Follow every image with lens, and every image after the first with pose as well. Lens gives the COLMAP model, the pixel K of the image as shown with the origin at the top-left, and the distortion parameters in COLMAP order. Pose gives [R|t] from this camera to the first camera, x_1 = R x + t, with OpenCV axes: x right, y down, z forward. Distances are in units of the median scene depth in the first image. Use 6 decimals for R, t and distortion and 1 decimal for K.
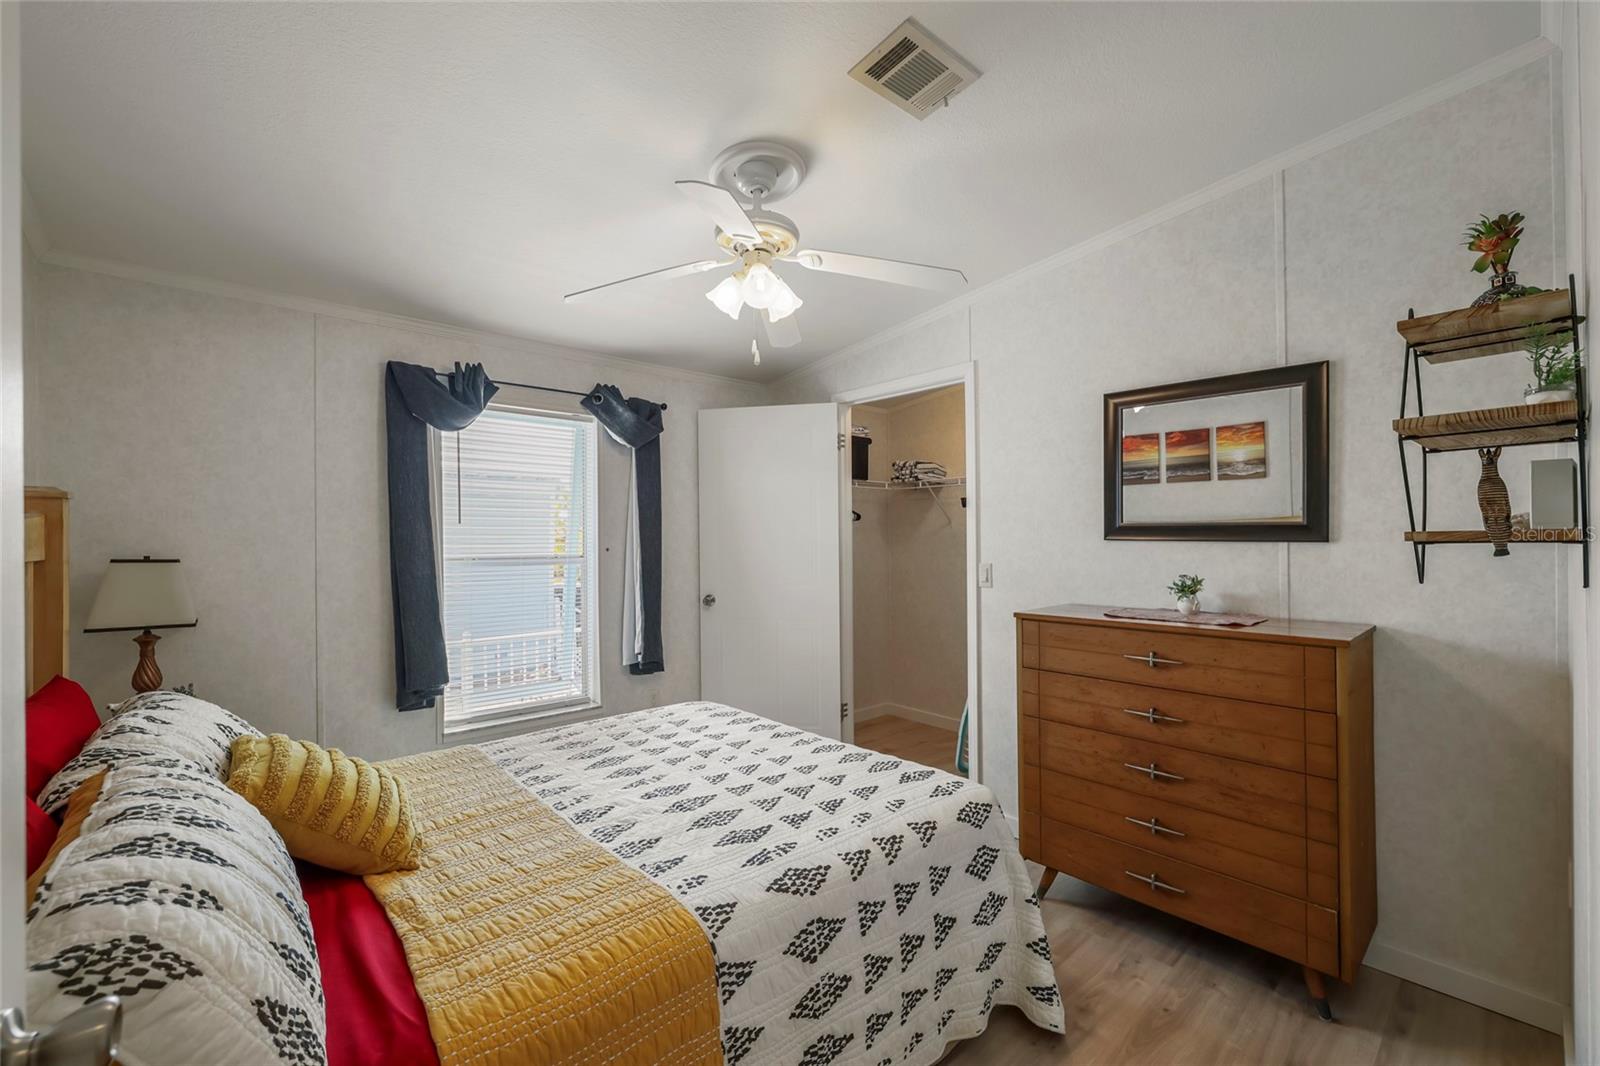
lens RADIAL K [[669.0, 0, 806.4], [0, 669.0, 536.6], [0, 0, 1]] dist [-0.001033, 0.000139]
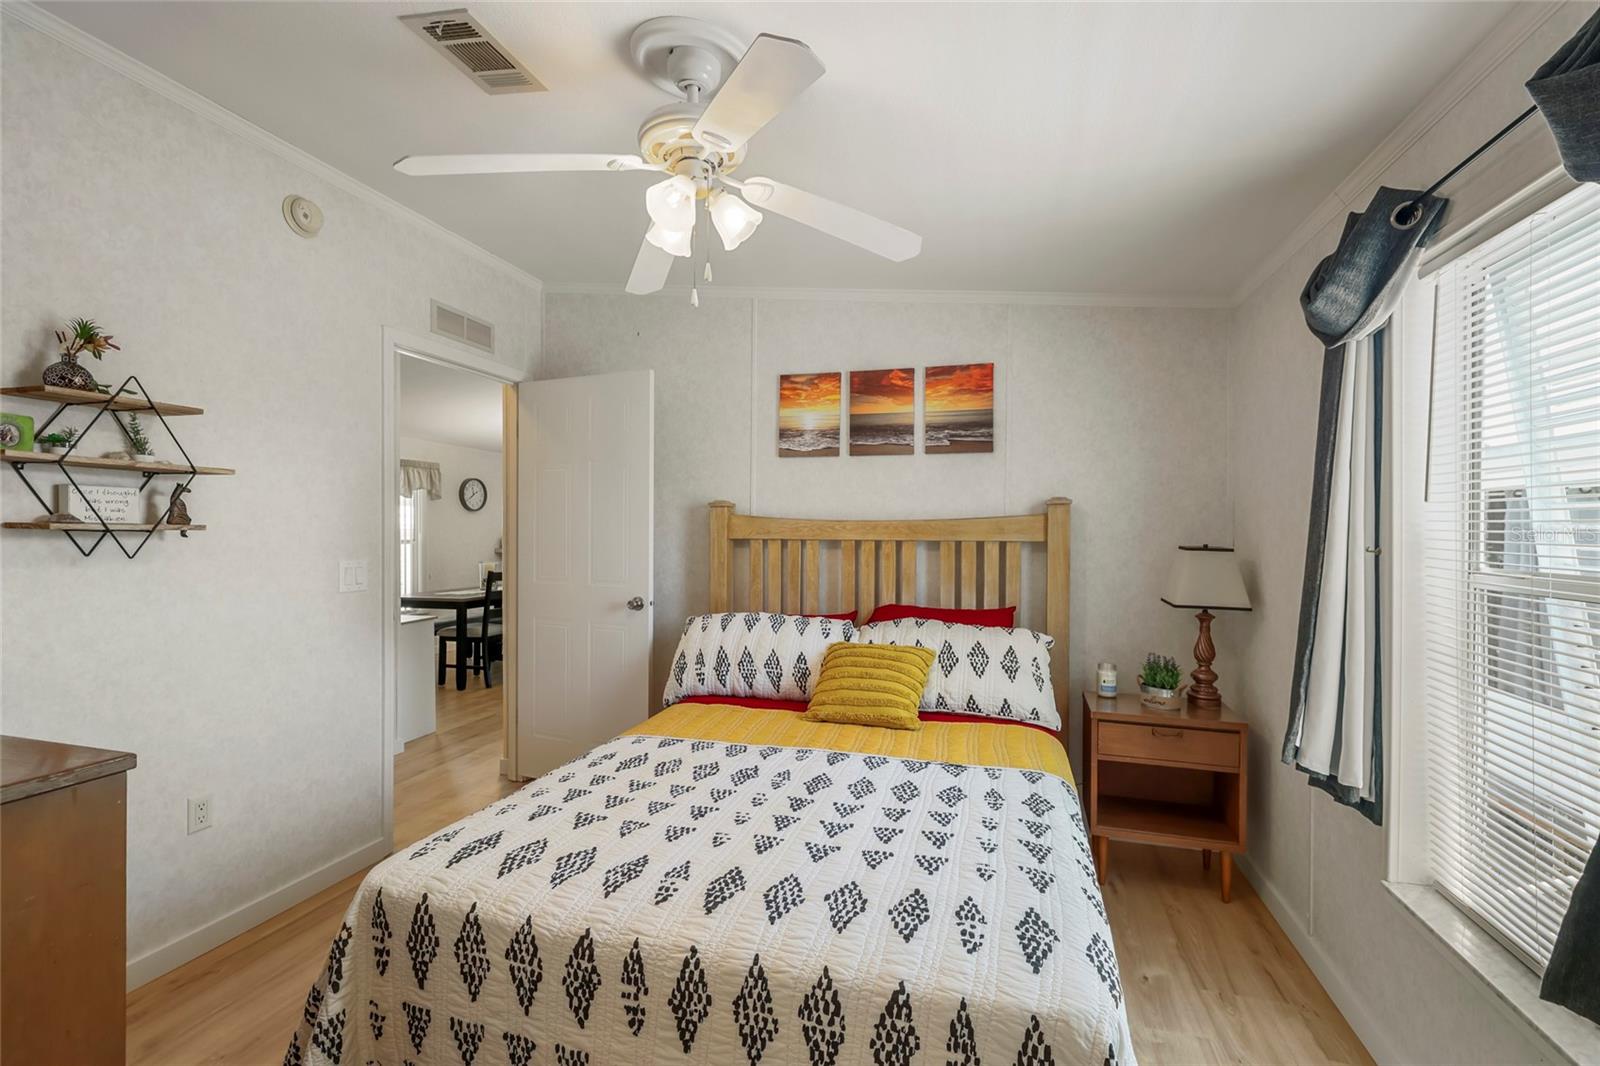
lens RADIAL K [[720.4, 0, 811.0], [0, 720.4, 538.6], [0, 0, 1]] dist [0.000622, 0.000283]
pose [[-0.847785, 0.000020, -0.530340, 0.462617], [0.000384, 1.000000, -0.000576, 0.015395], [0.530340, -0.000692, -0.847785, 1.628101]]
